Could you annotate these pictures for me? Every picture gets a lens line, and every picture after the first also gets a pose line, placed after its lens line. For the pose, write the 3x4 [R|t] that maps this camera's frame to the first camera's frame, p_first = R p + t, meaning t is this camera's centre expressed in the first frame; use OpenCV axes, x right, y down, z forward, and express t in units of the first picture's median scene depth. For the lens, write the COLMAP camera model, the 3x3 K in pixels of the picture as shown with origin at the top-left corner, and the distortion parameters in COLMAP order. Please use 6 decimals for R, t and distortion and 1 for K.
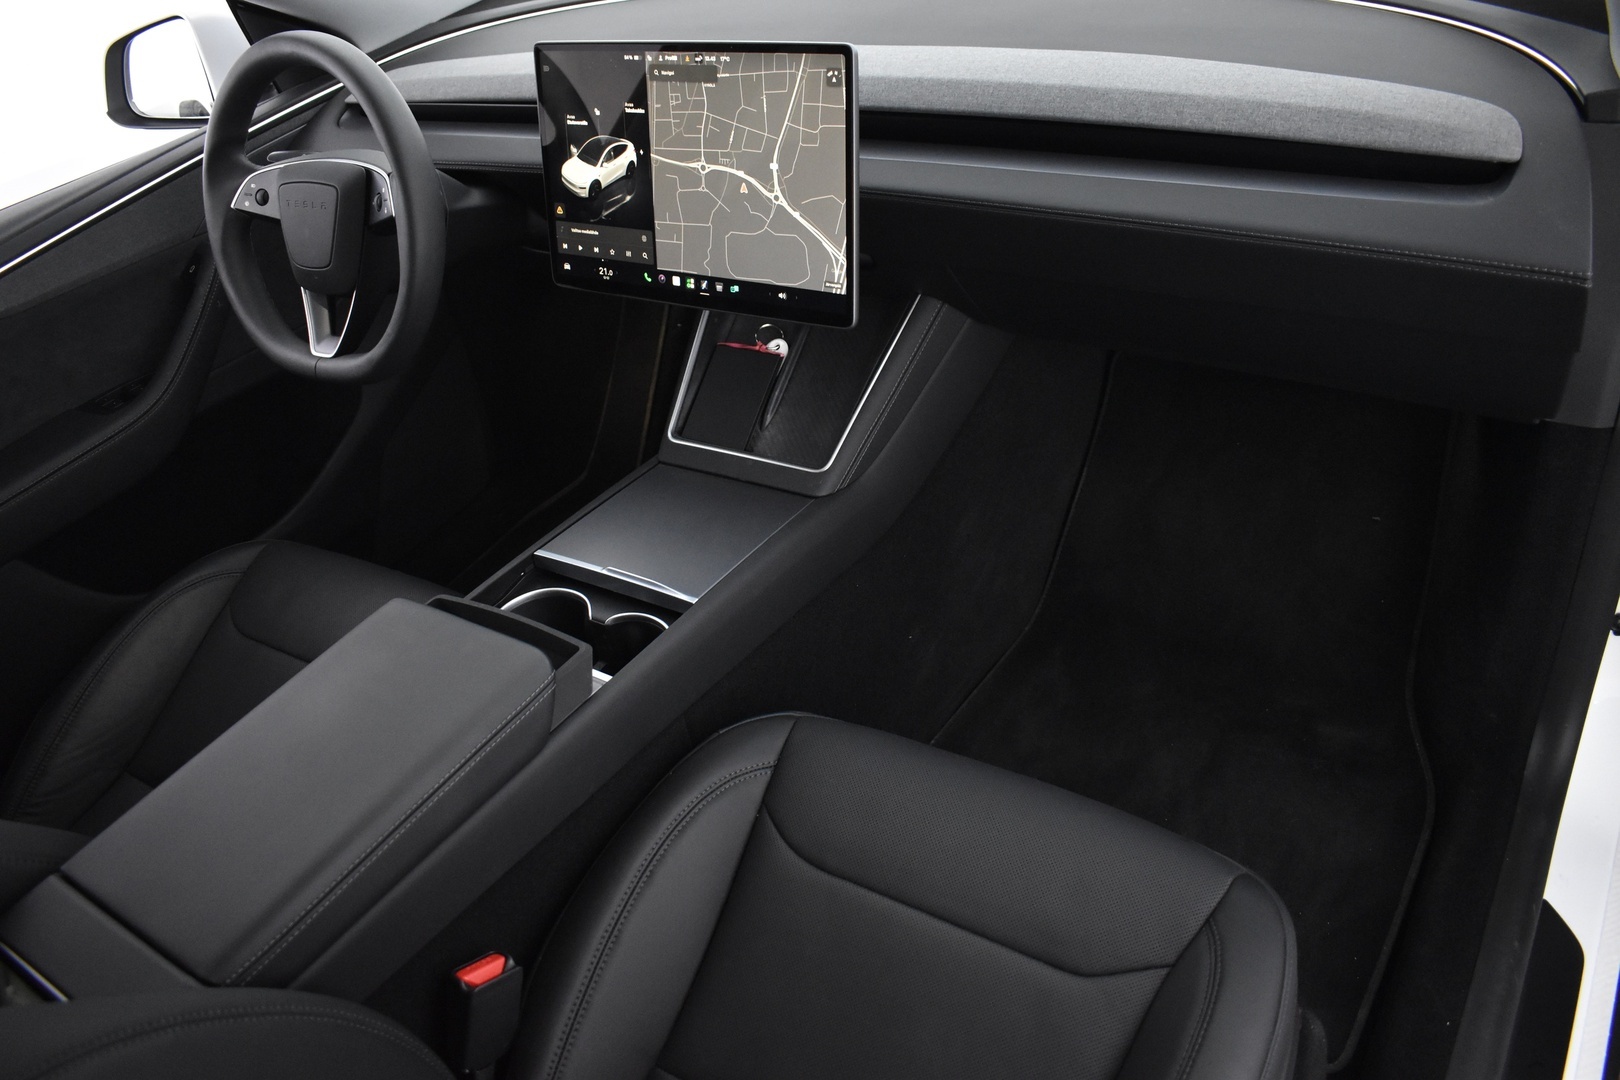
lens RADIAL K [[1248.2, 0, 806.5], [0, 1248.2, 522.4], [0, 0, 1]] dist [-0.090286, -0.002664]
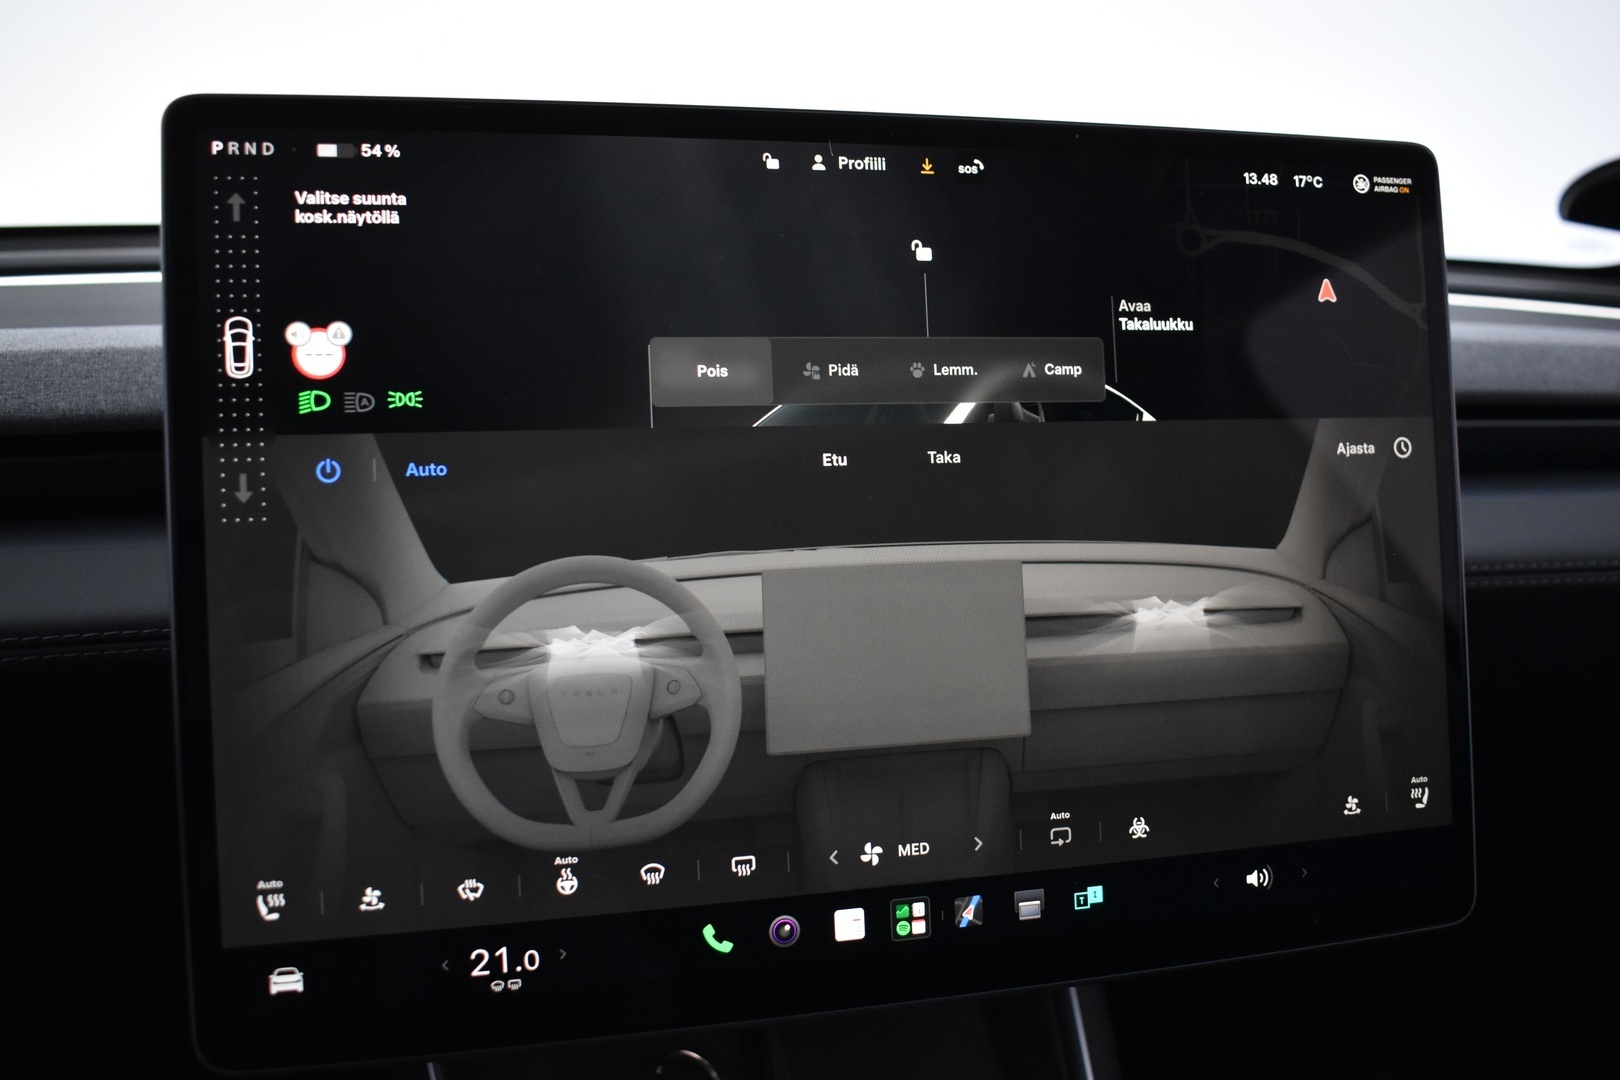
lens RADIAL K [[1524.2, 0, 811.9], [0, 1524.2, 544.3], [0, 0, 1]] dist [-0.075094, 0.000000]
pose [[0.656619, -0.000912, 0.754221, -0.376982], [0.330300, 0.899354, -0.286470, -0.181412], [-0.678051, 0.437221, 0.590834, 0.790251]]
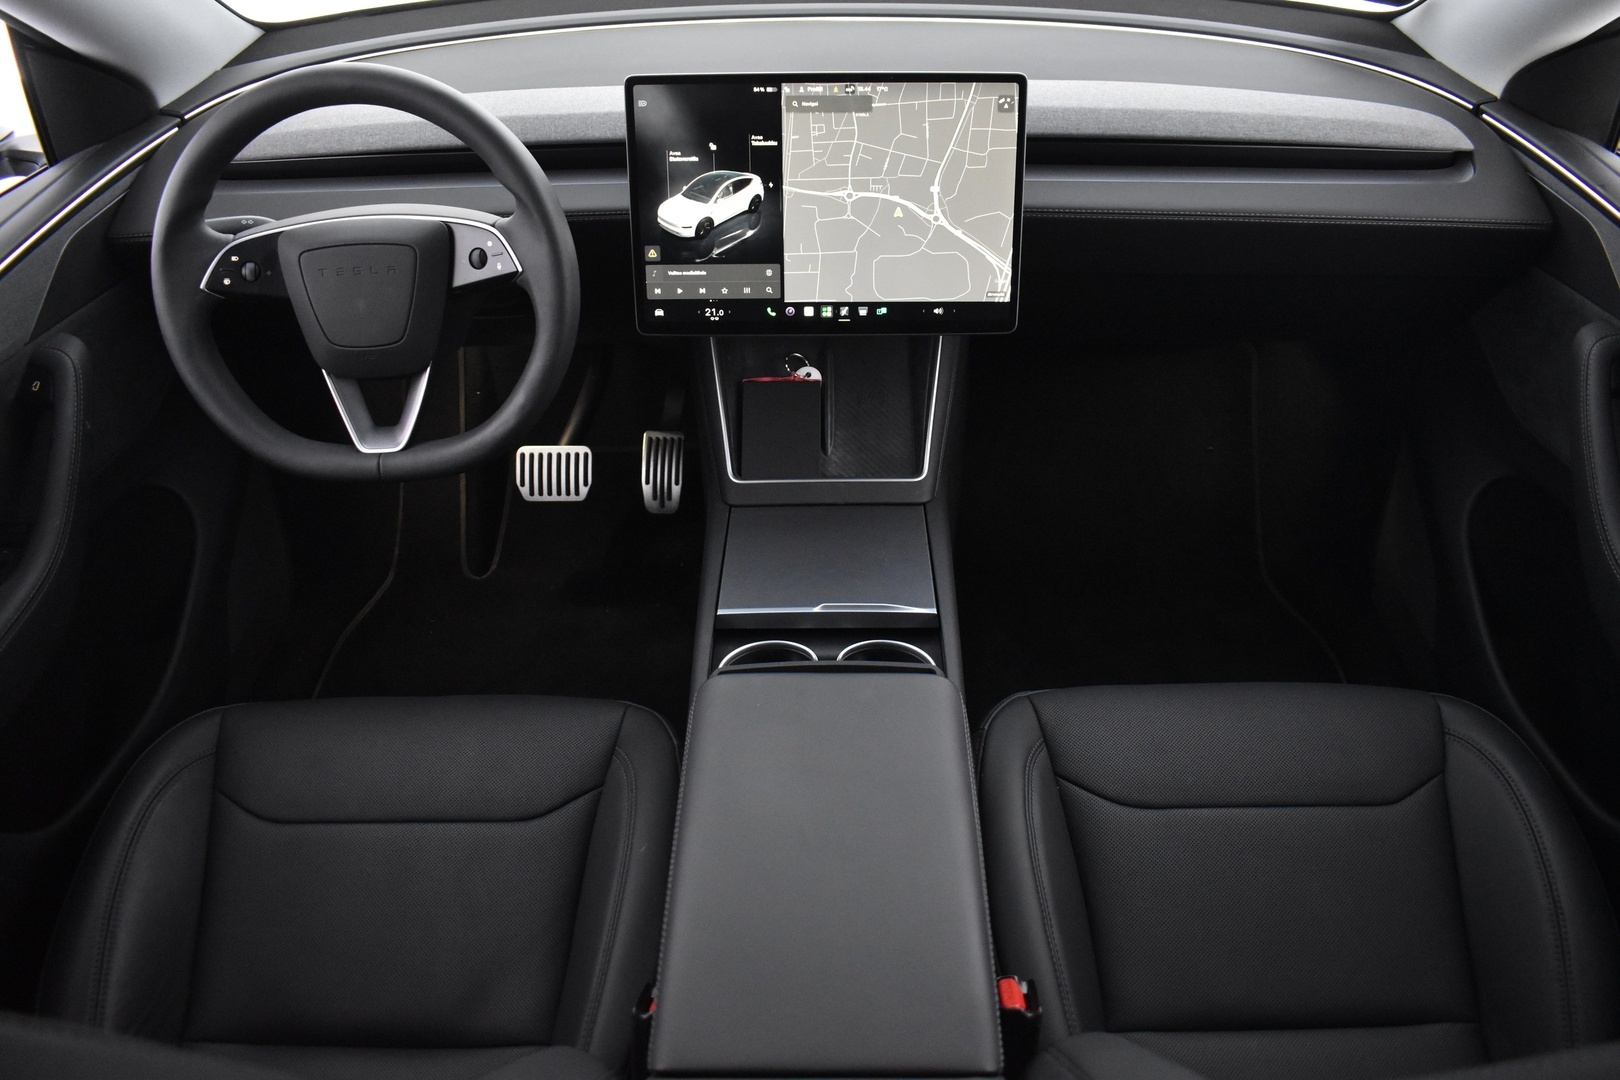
lens RADIAL K [[1248.2, 0, 808.6], [0, 1248.2, 522.4], [0, 0, 1]] dist [-0.090286, -0.002664]
pose [[0.835257, -0.191952, 0.515267, -0.672376], [0.214185, 0.976652, 0.016633, -0.046622], [-0.506429, 0.096470, 0.856868, 0.163260]]
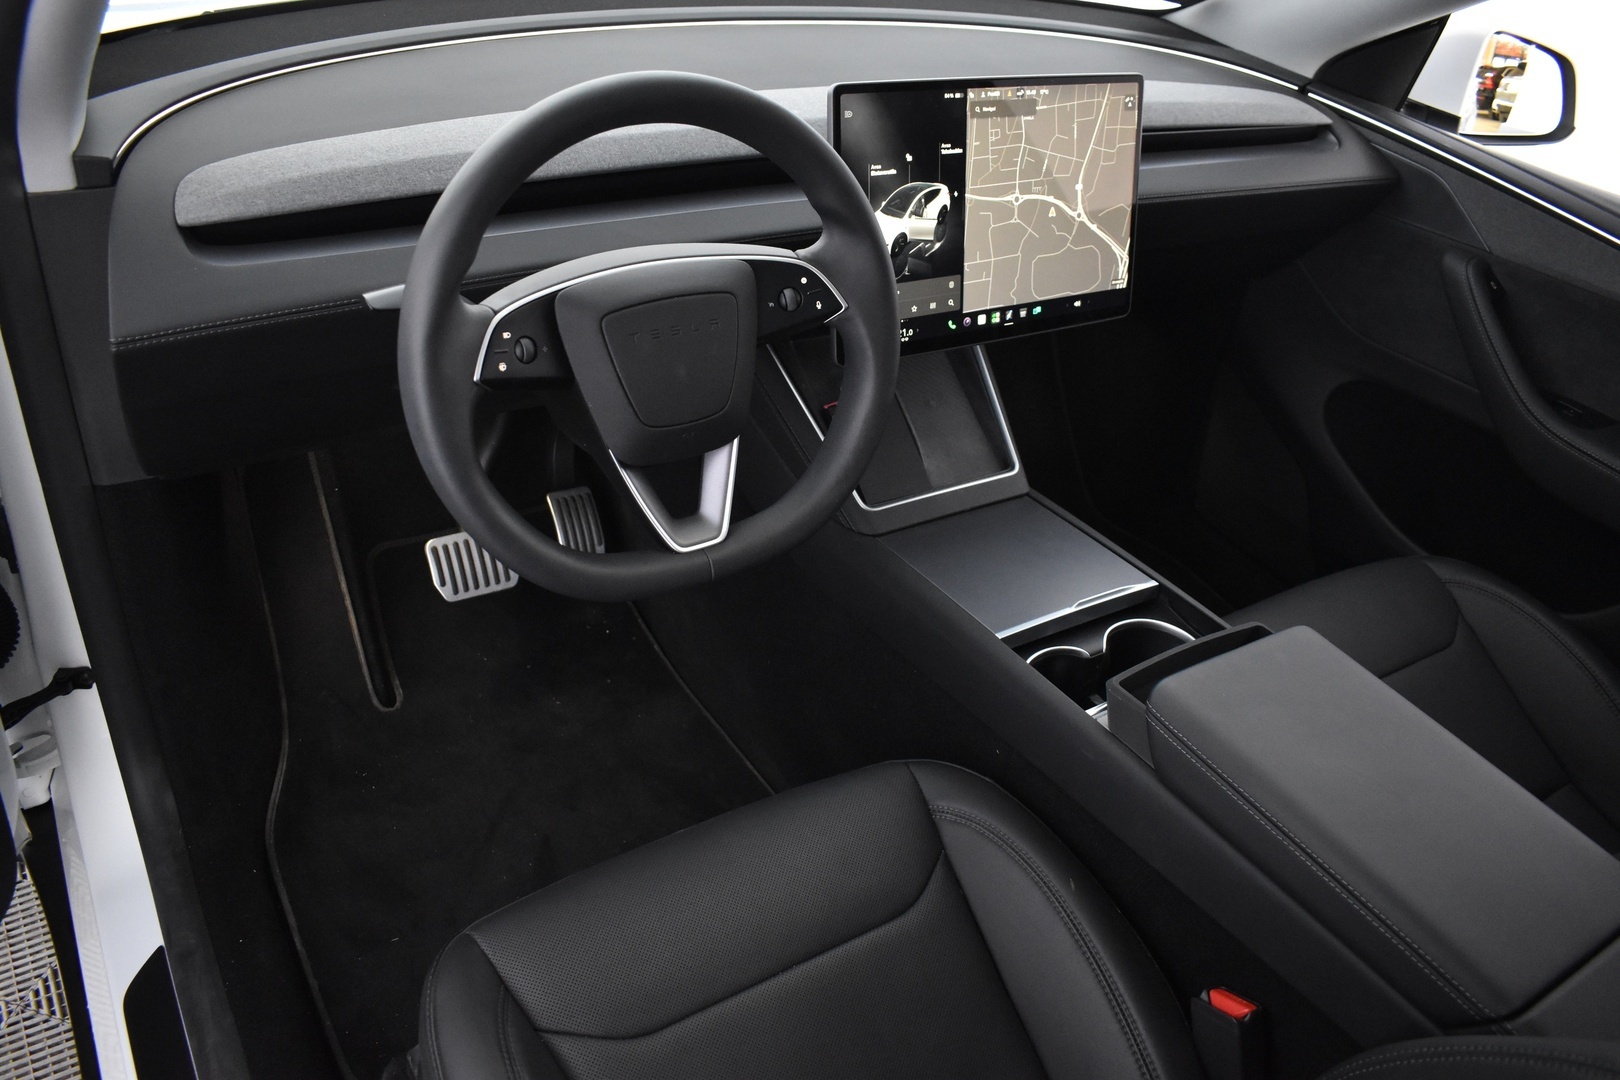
lens RADIAL K [[1248.2, 0, 818.1], [0, 1248.2, 538.2], [0, 0, 1]] dist [-0.090286, -0.002664]
pose [[0.396380, -0.342102, 0.851968, -1.086517], [0.376186, 0.907024, 0.189188, -0.280258], [-0.837476, 0.245508, 0.488221, 0.689324]]
